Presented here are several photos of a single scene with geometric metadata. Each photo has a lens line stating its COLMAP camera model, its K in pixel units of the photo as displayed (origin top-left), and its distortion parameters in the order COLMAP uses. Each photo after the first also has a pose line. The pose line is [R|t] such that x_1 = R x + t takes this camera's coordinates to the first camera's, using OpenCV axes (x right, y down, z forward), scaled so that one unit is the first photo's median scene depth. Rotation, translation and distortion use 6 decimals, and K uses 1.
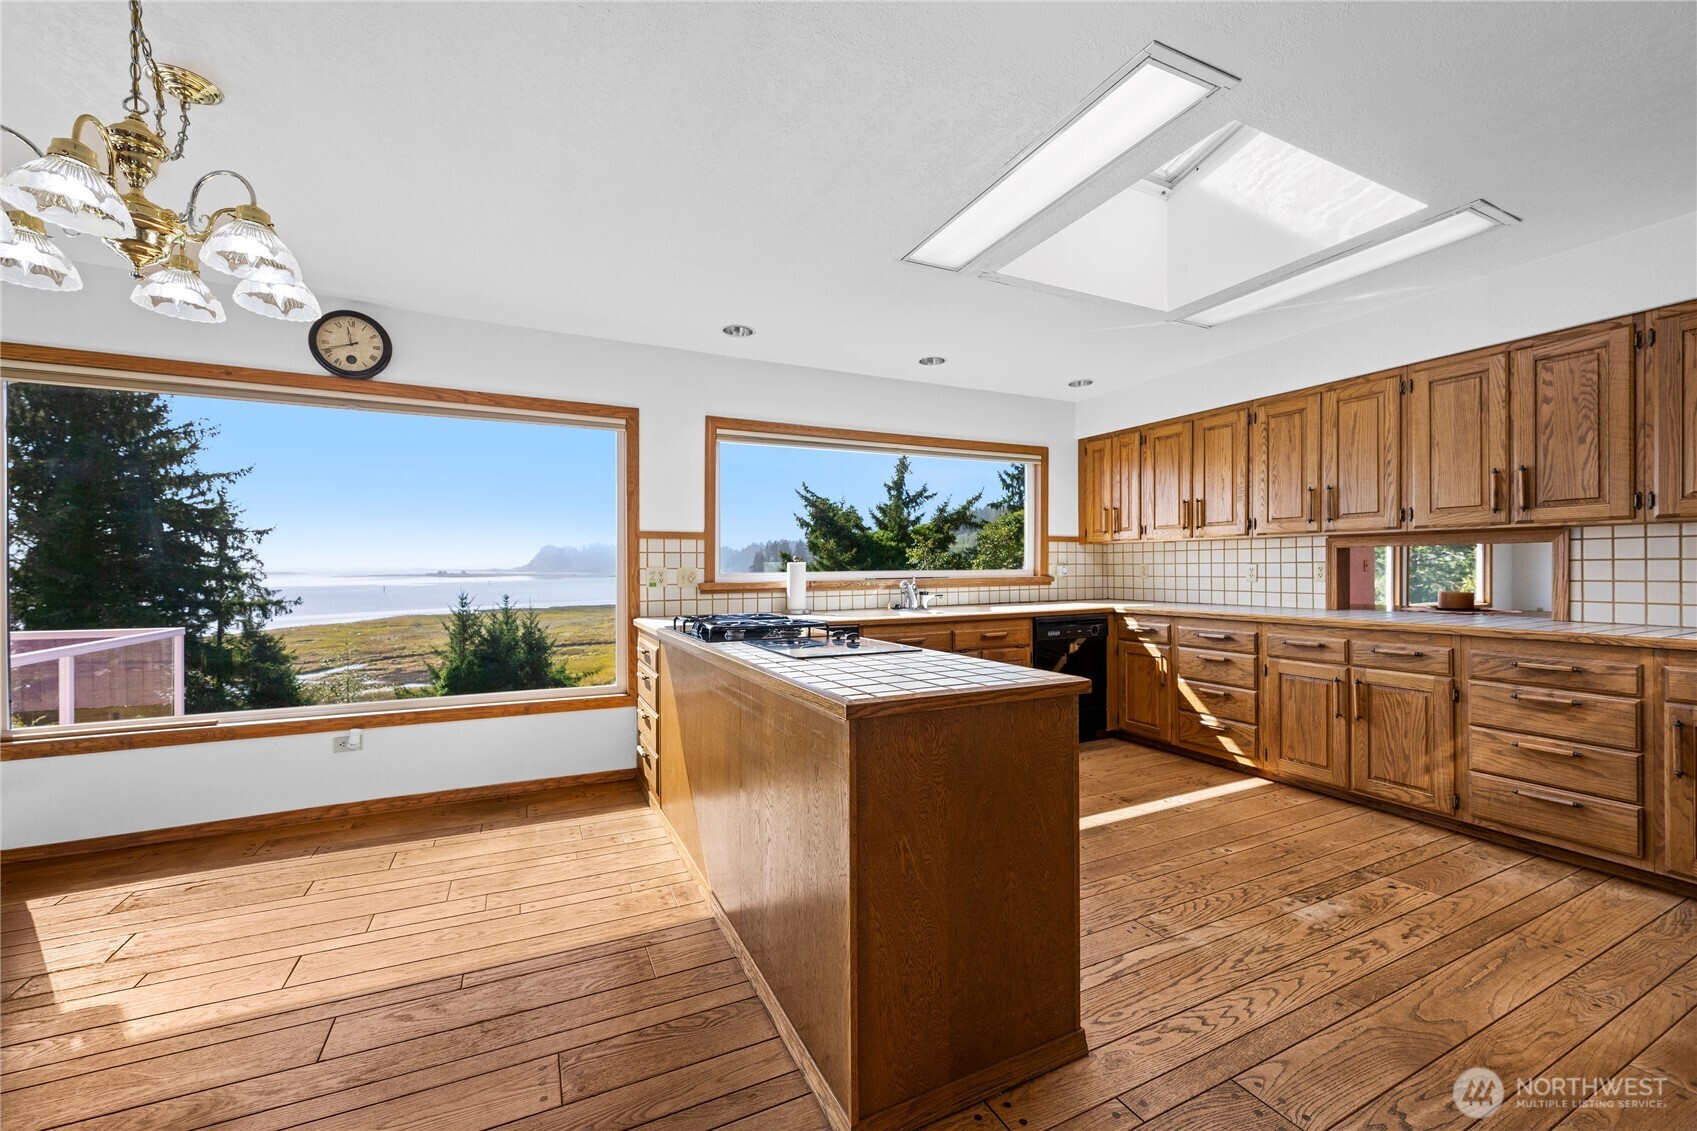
lens RADIAL K [[668.2, 0, 847.1], [0, 668.2, 567.6], [0, 0, 1]] dist [-0.000439, -0.000076]
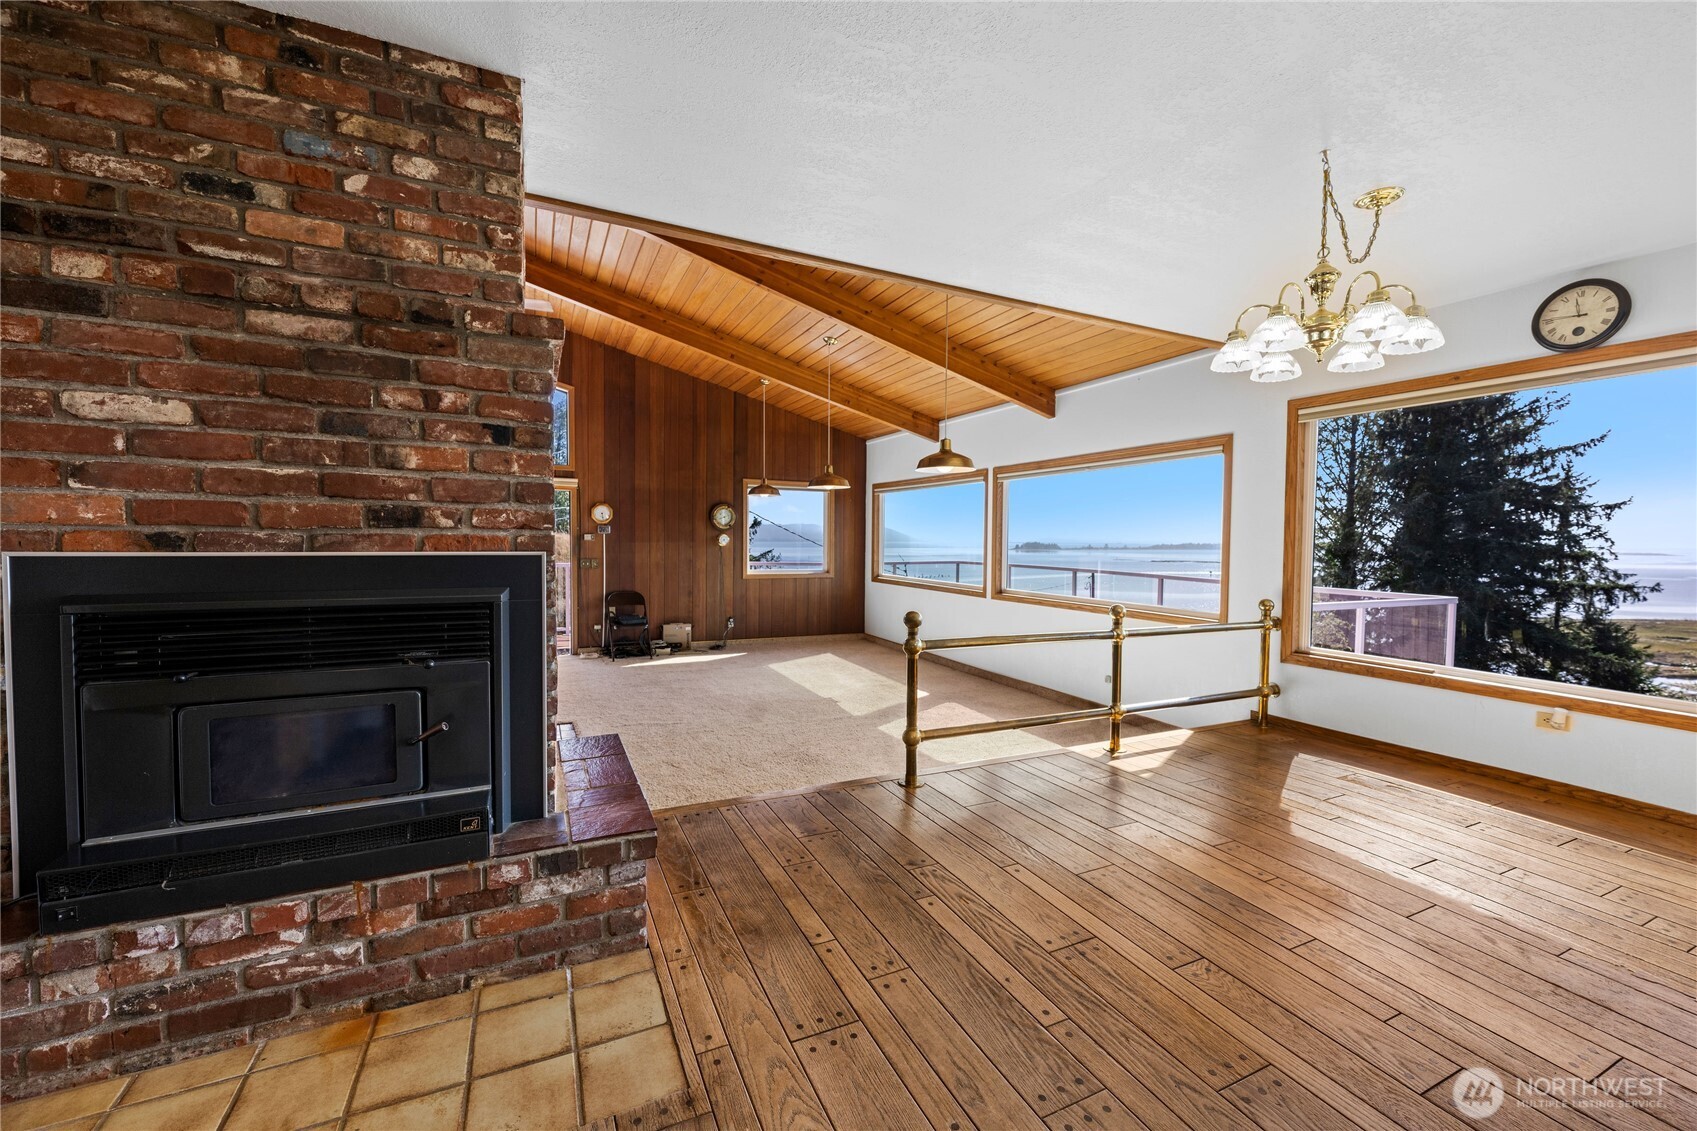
lens RADIAL K [[668.2, 0, 849.1], [0, 668.2, 568.8], [0, 0, 1]] dist [-0.000439, -0.000076]
pose [[-0.006294, 0.045885, -0.998927, 0.211700], [-0.011777, 0.998874, 0.045957, 0.001516], [0.999911, 0.012053, -0.005747, -0.044131]]
